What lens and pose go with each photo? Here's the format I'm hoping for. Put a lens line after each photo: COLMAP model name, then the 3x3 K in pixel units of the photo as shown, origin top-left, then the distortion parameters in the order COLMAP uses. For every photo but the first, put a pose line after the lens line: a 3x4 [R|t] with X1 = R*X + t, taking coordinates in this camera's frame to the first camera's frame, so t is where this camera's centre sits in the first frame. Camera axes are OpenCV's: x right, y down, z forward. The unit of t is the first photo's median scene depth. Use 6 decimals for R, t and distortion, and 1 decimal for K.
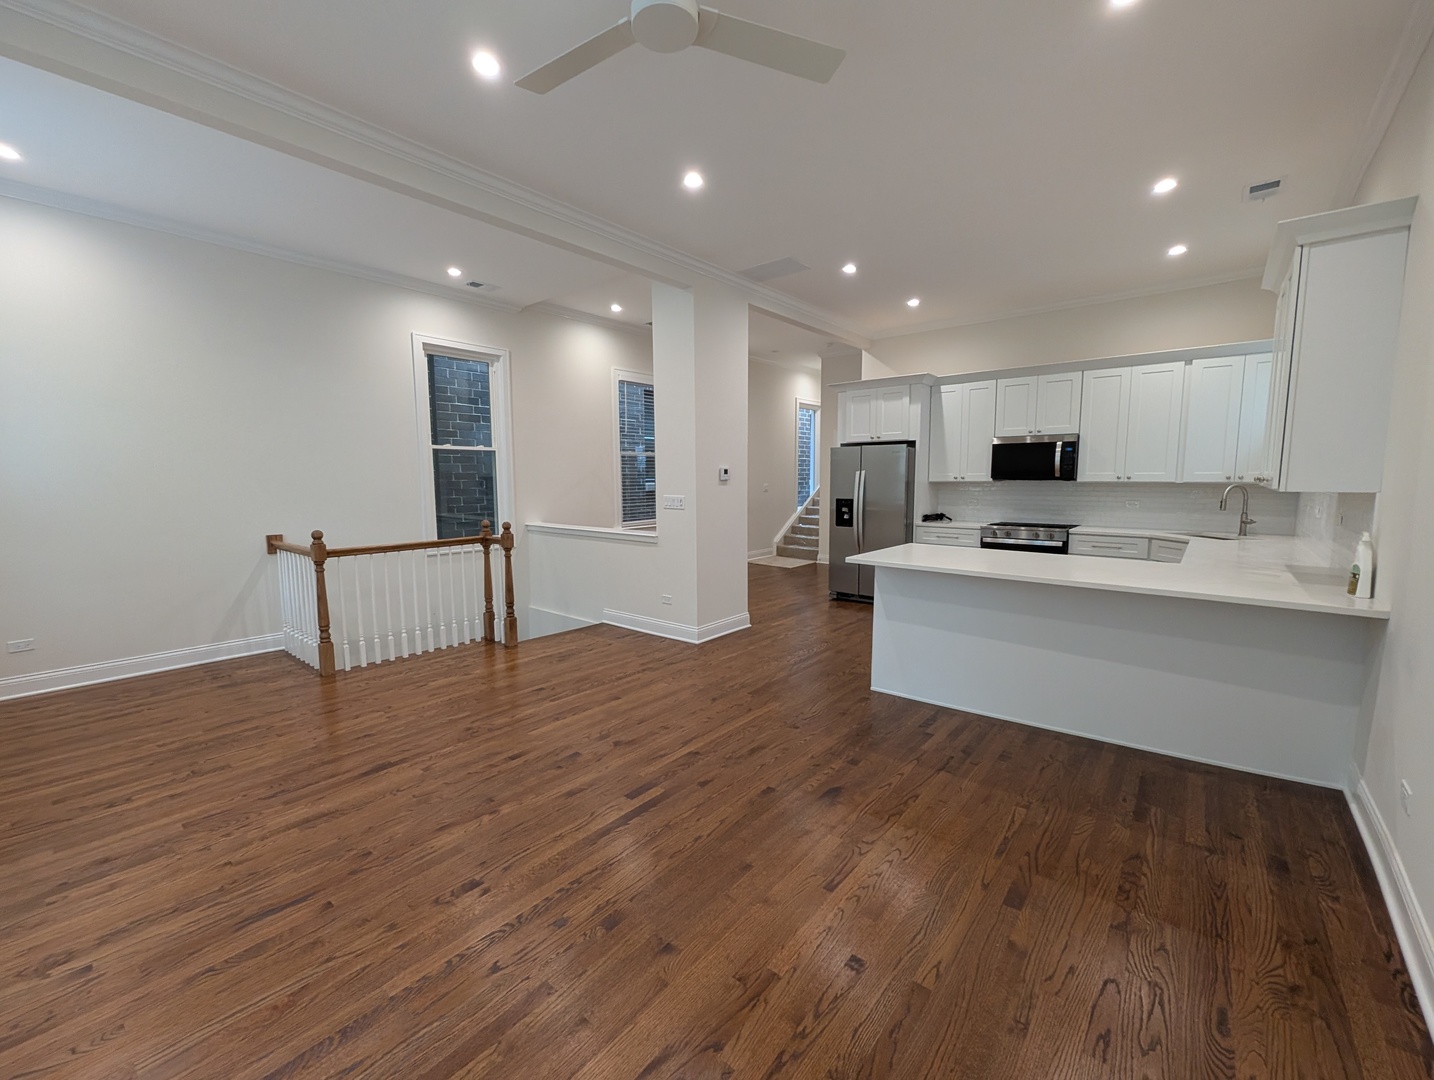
lens RADIAL K [[590.5, 0, 717.0], [0, 590.5, 540.0], [0, 0, 1]] dist [-0.001474, -0.000322]
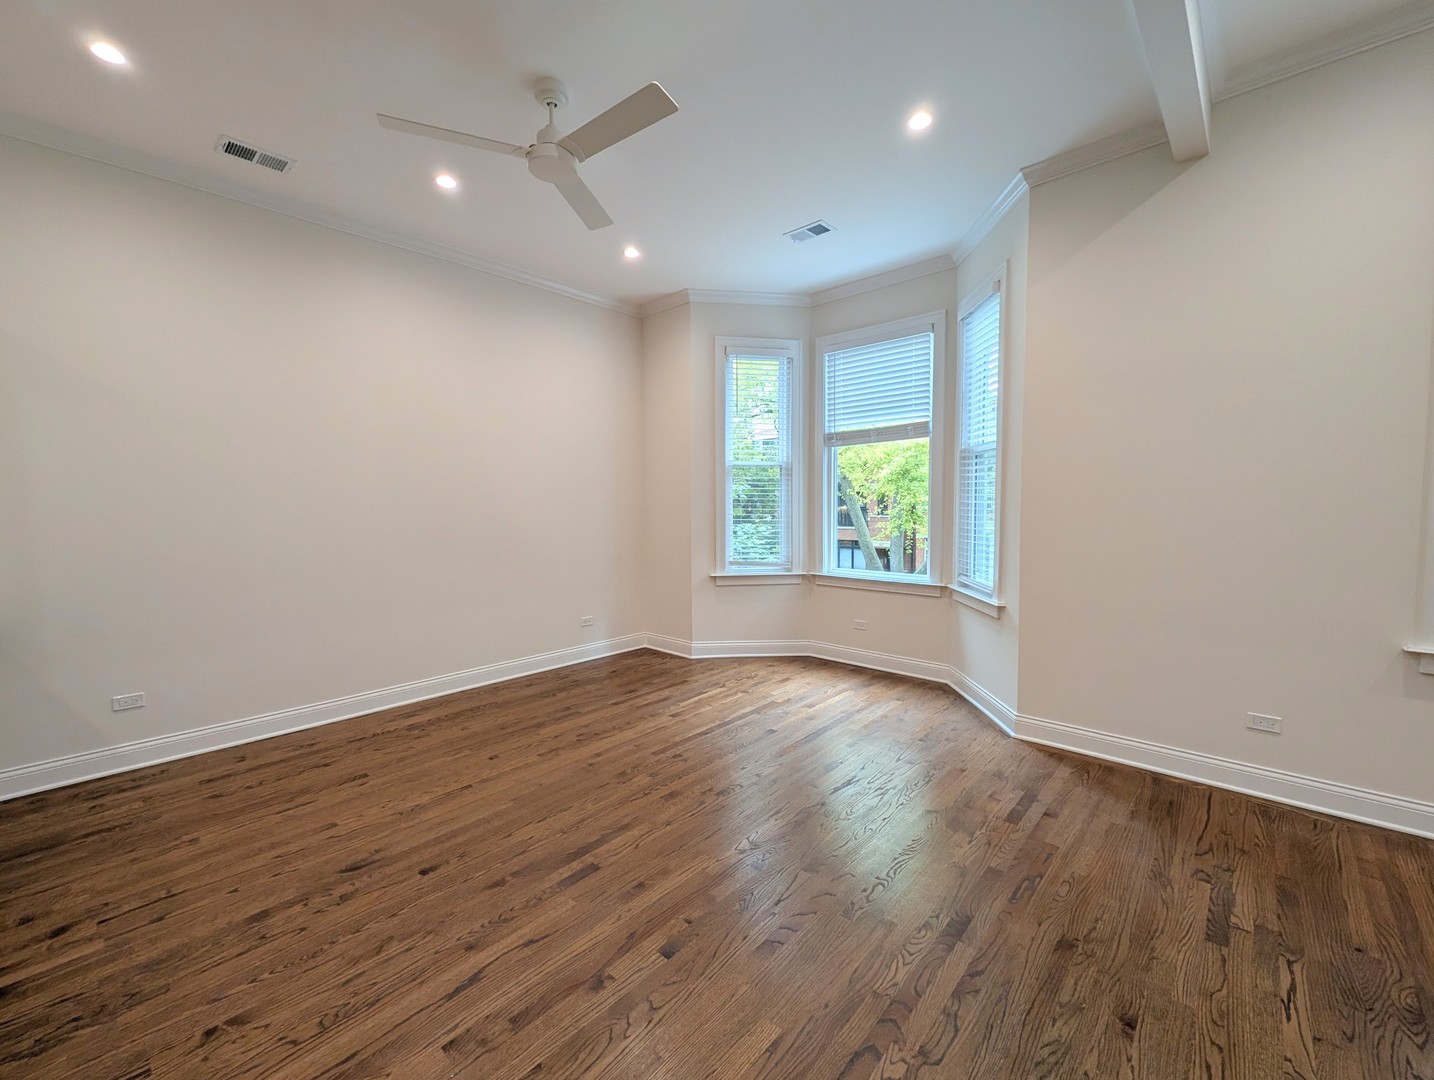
lens RADIAL K [[590.5, 0, 717.0], [0, 590.5, 540.0], [0, 0, 1]] dist [-0.001474, -0.000322]
pose [[-0.998808, 0.010536, 0.047668, -0.368815], [0.018500, 0.985296, 0.169853, -0.172618], [-0.045177, 0.170532, -0.984316, 1.742758]]
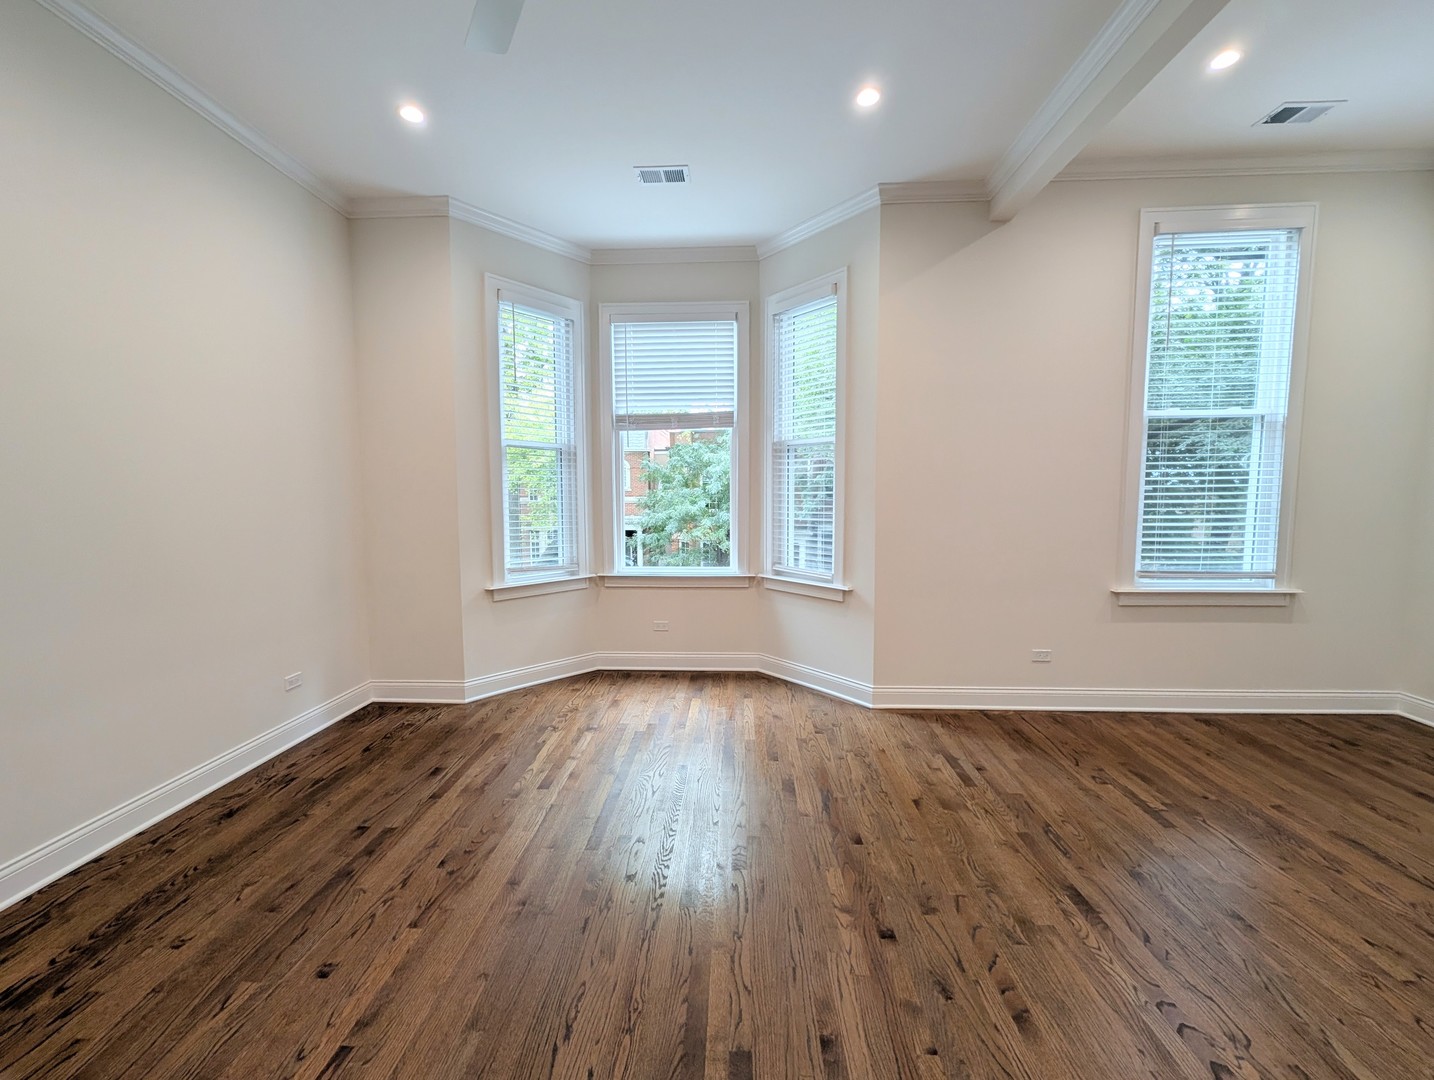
lens RADIAL K [[590.5, 0, 717.0], [0, 590.5, 540.0], [0, 0, 1]] dist [-0.001474, -0.000322]
pose [[-0.795415, 0.058682, -0.603217, 0.173277], [-0.056653, 0.983744, 0.170404, -0.132806], [0.603411, 0.169716, -0.779160, 1.327229]]
